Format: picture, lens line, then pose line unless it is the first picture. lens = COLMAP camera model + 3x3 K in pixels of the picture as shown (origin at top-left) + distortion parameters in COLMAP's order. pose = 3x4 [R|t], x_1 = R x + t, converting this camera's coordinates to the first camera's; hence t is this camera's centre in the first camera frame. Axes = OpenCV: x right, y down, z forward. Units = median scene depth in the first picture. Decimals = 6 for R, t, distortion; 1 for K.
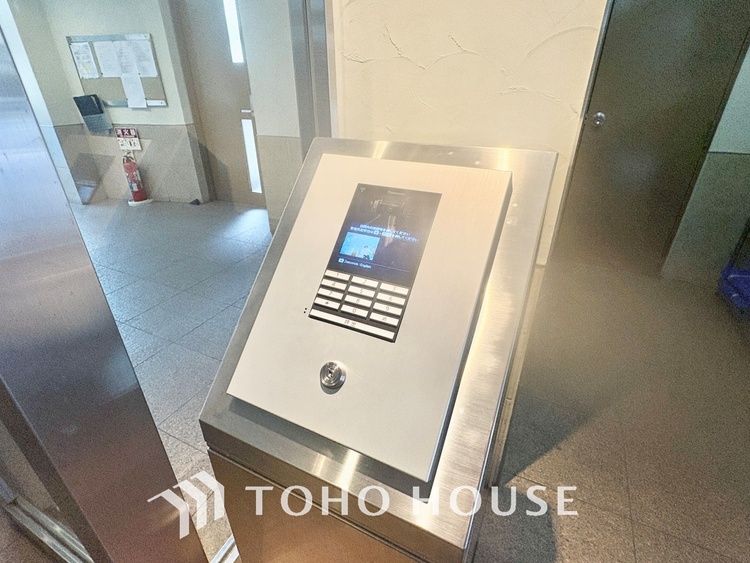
lens RADIAL K [[369.2, 0, 373.8], [0, 369.2, 280.3], [0, 0, 1]] dist [0.000651, 0.000657]
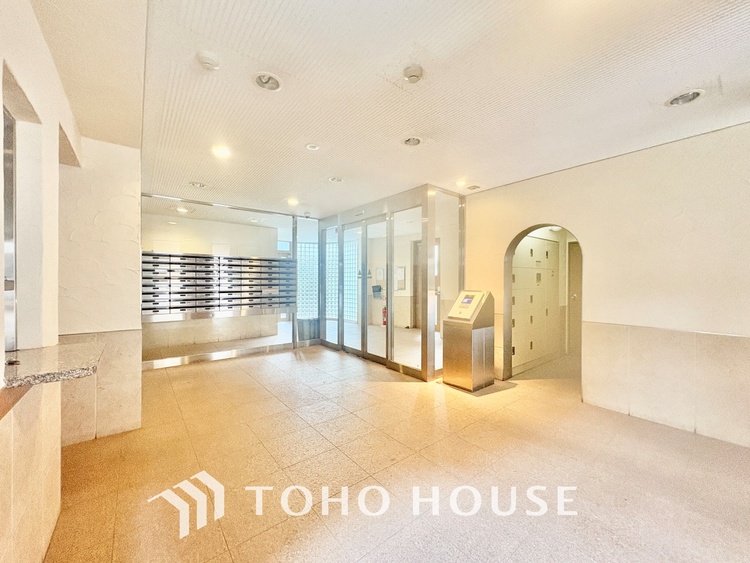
lens RADIAL K [[298.2, 0, 374.5], [0, 298.2, 283.2], [0, 0, 1]] dist [0.000517, -0.001222]
pose [[0.901446, 0.009063, -0.432797, 0.664019], [-0.207726, 0.886211, -0.414102, 1.791516], [0.379796, 0.463194, 0.800754, -3.473161]]
